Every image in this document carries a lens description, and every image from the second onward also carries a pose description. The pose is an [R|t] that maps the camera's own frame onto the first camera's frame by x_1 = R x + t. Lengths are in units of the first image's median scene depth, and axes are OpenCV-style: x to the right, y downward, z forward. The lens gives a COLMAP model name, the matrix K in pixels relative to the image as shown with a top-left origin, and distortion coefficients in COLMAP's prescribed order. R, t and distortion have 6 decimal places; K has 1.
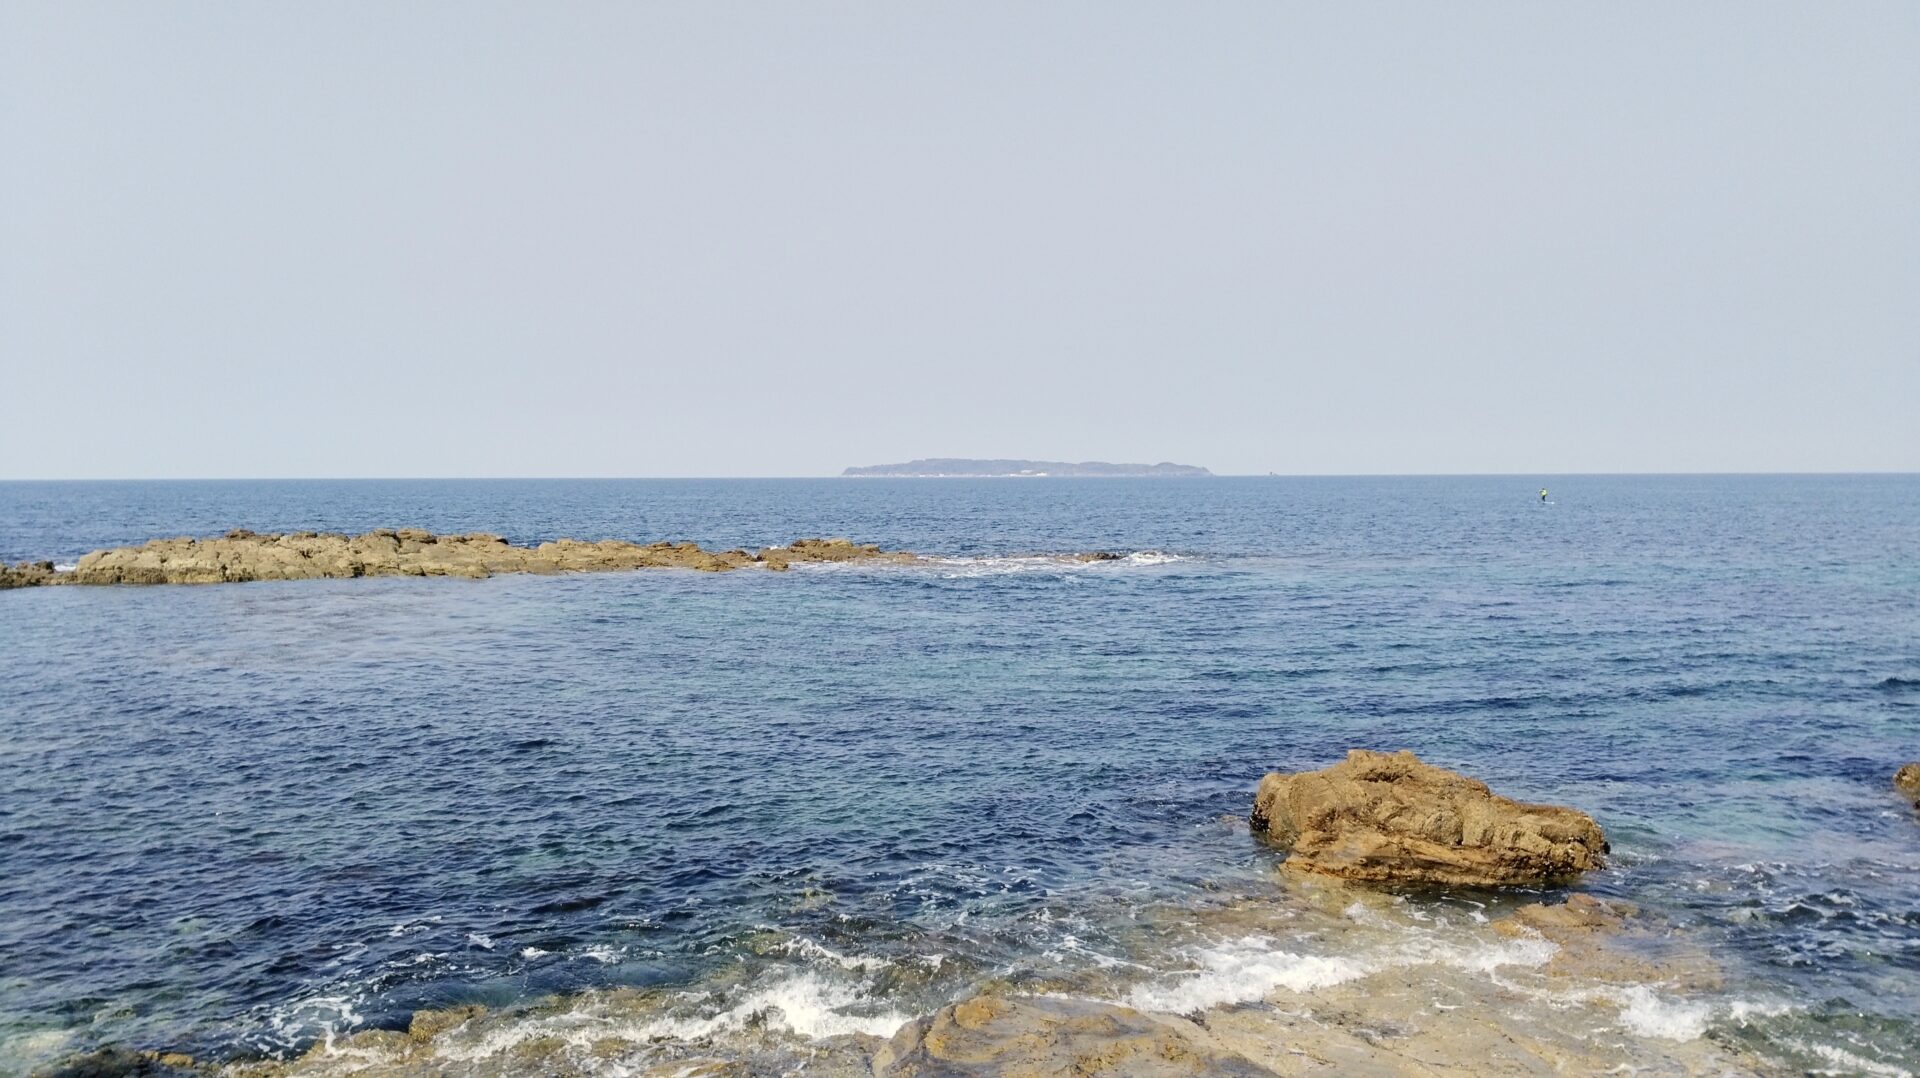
lens RADIAL K [[1590.2, 0, 960.0], [0, 1590.2, 539.0], [0, 0, 1]] dist [0.165263, -0.395932]
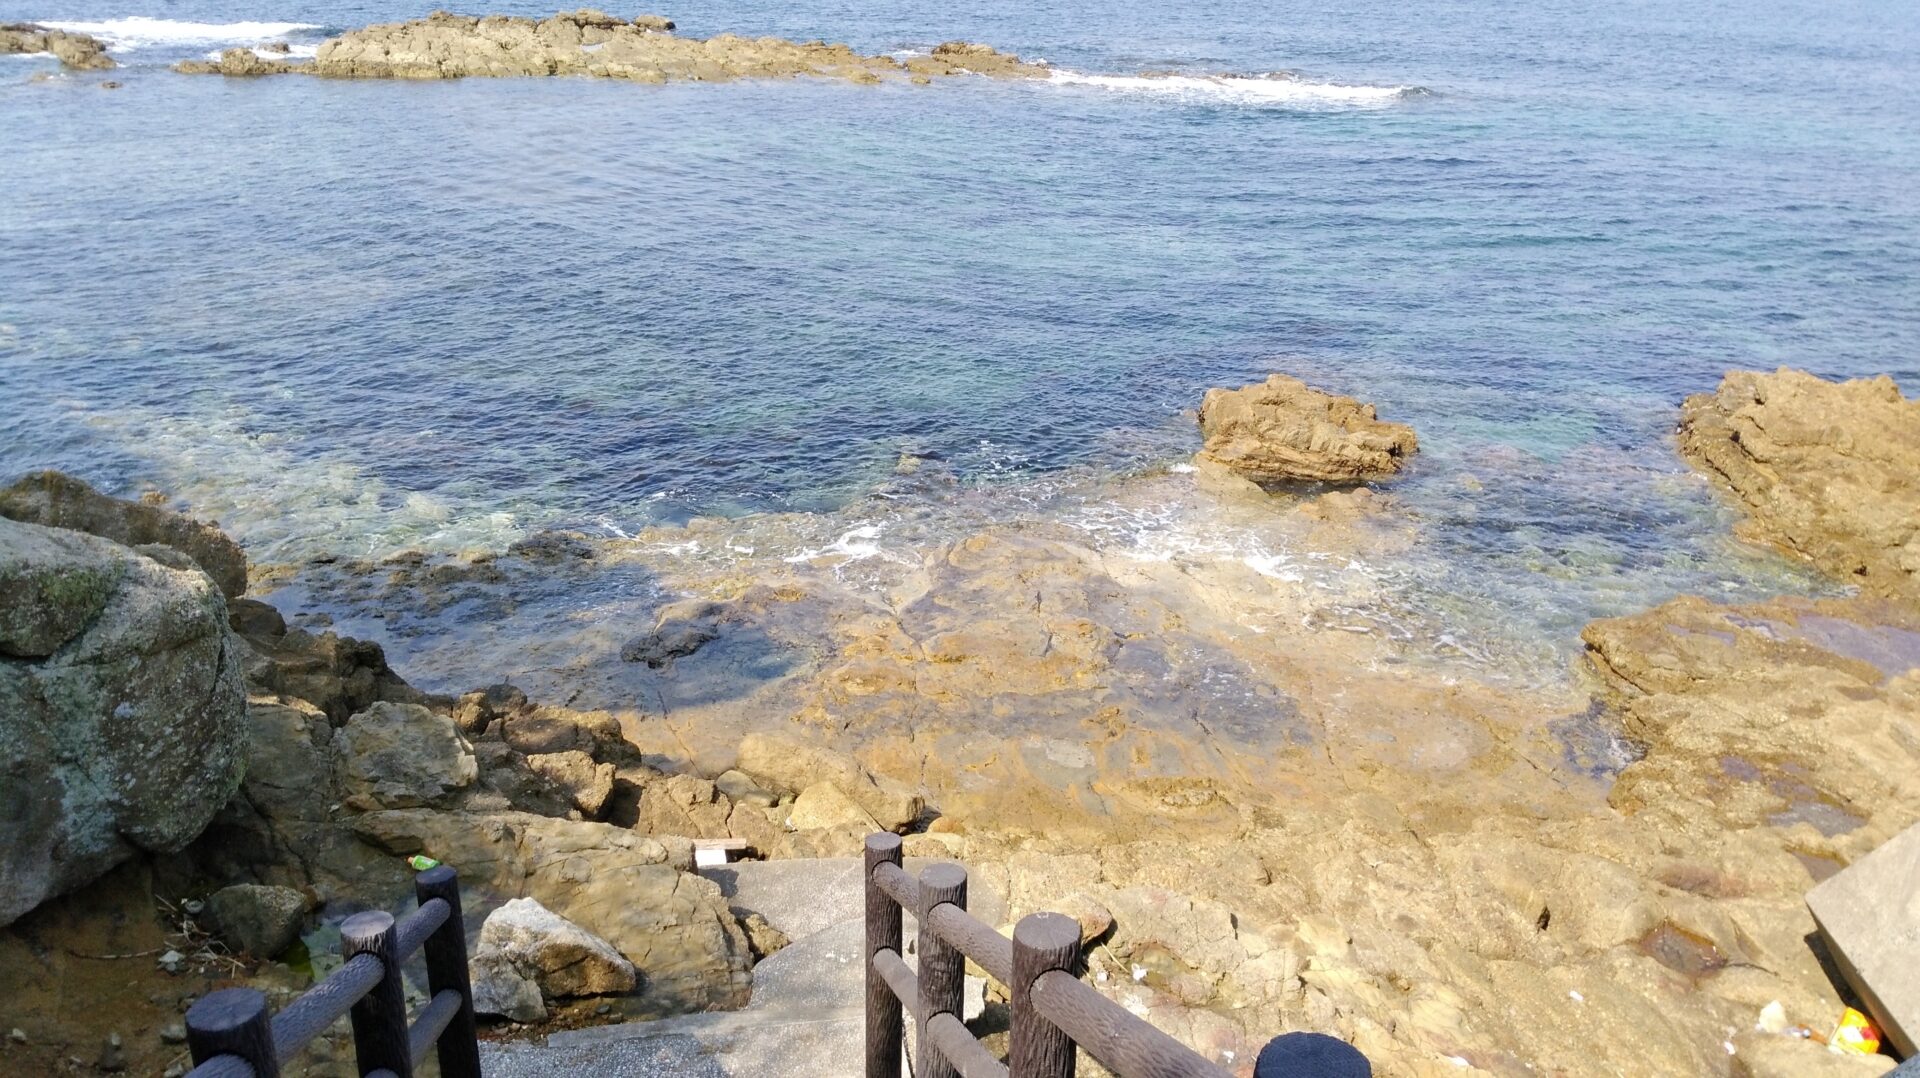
lens RADIAL K [[1590.2, 0, 960.0], [0, 1590.2, 539.0], [0, 0, 1]] dist [0.165263, -0.395932]
pose [[0.994109, 0.071562, -0.081404, 0.025719], [-0.040425, 0.941659, 0.334131, -0.062059], [0.100566, -0.328872, 0.939005, -0.141823]]
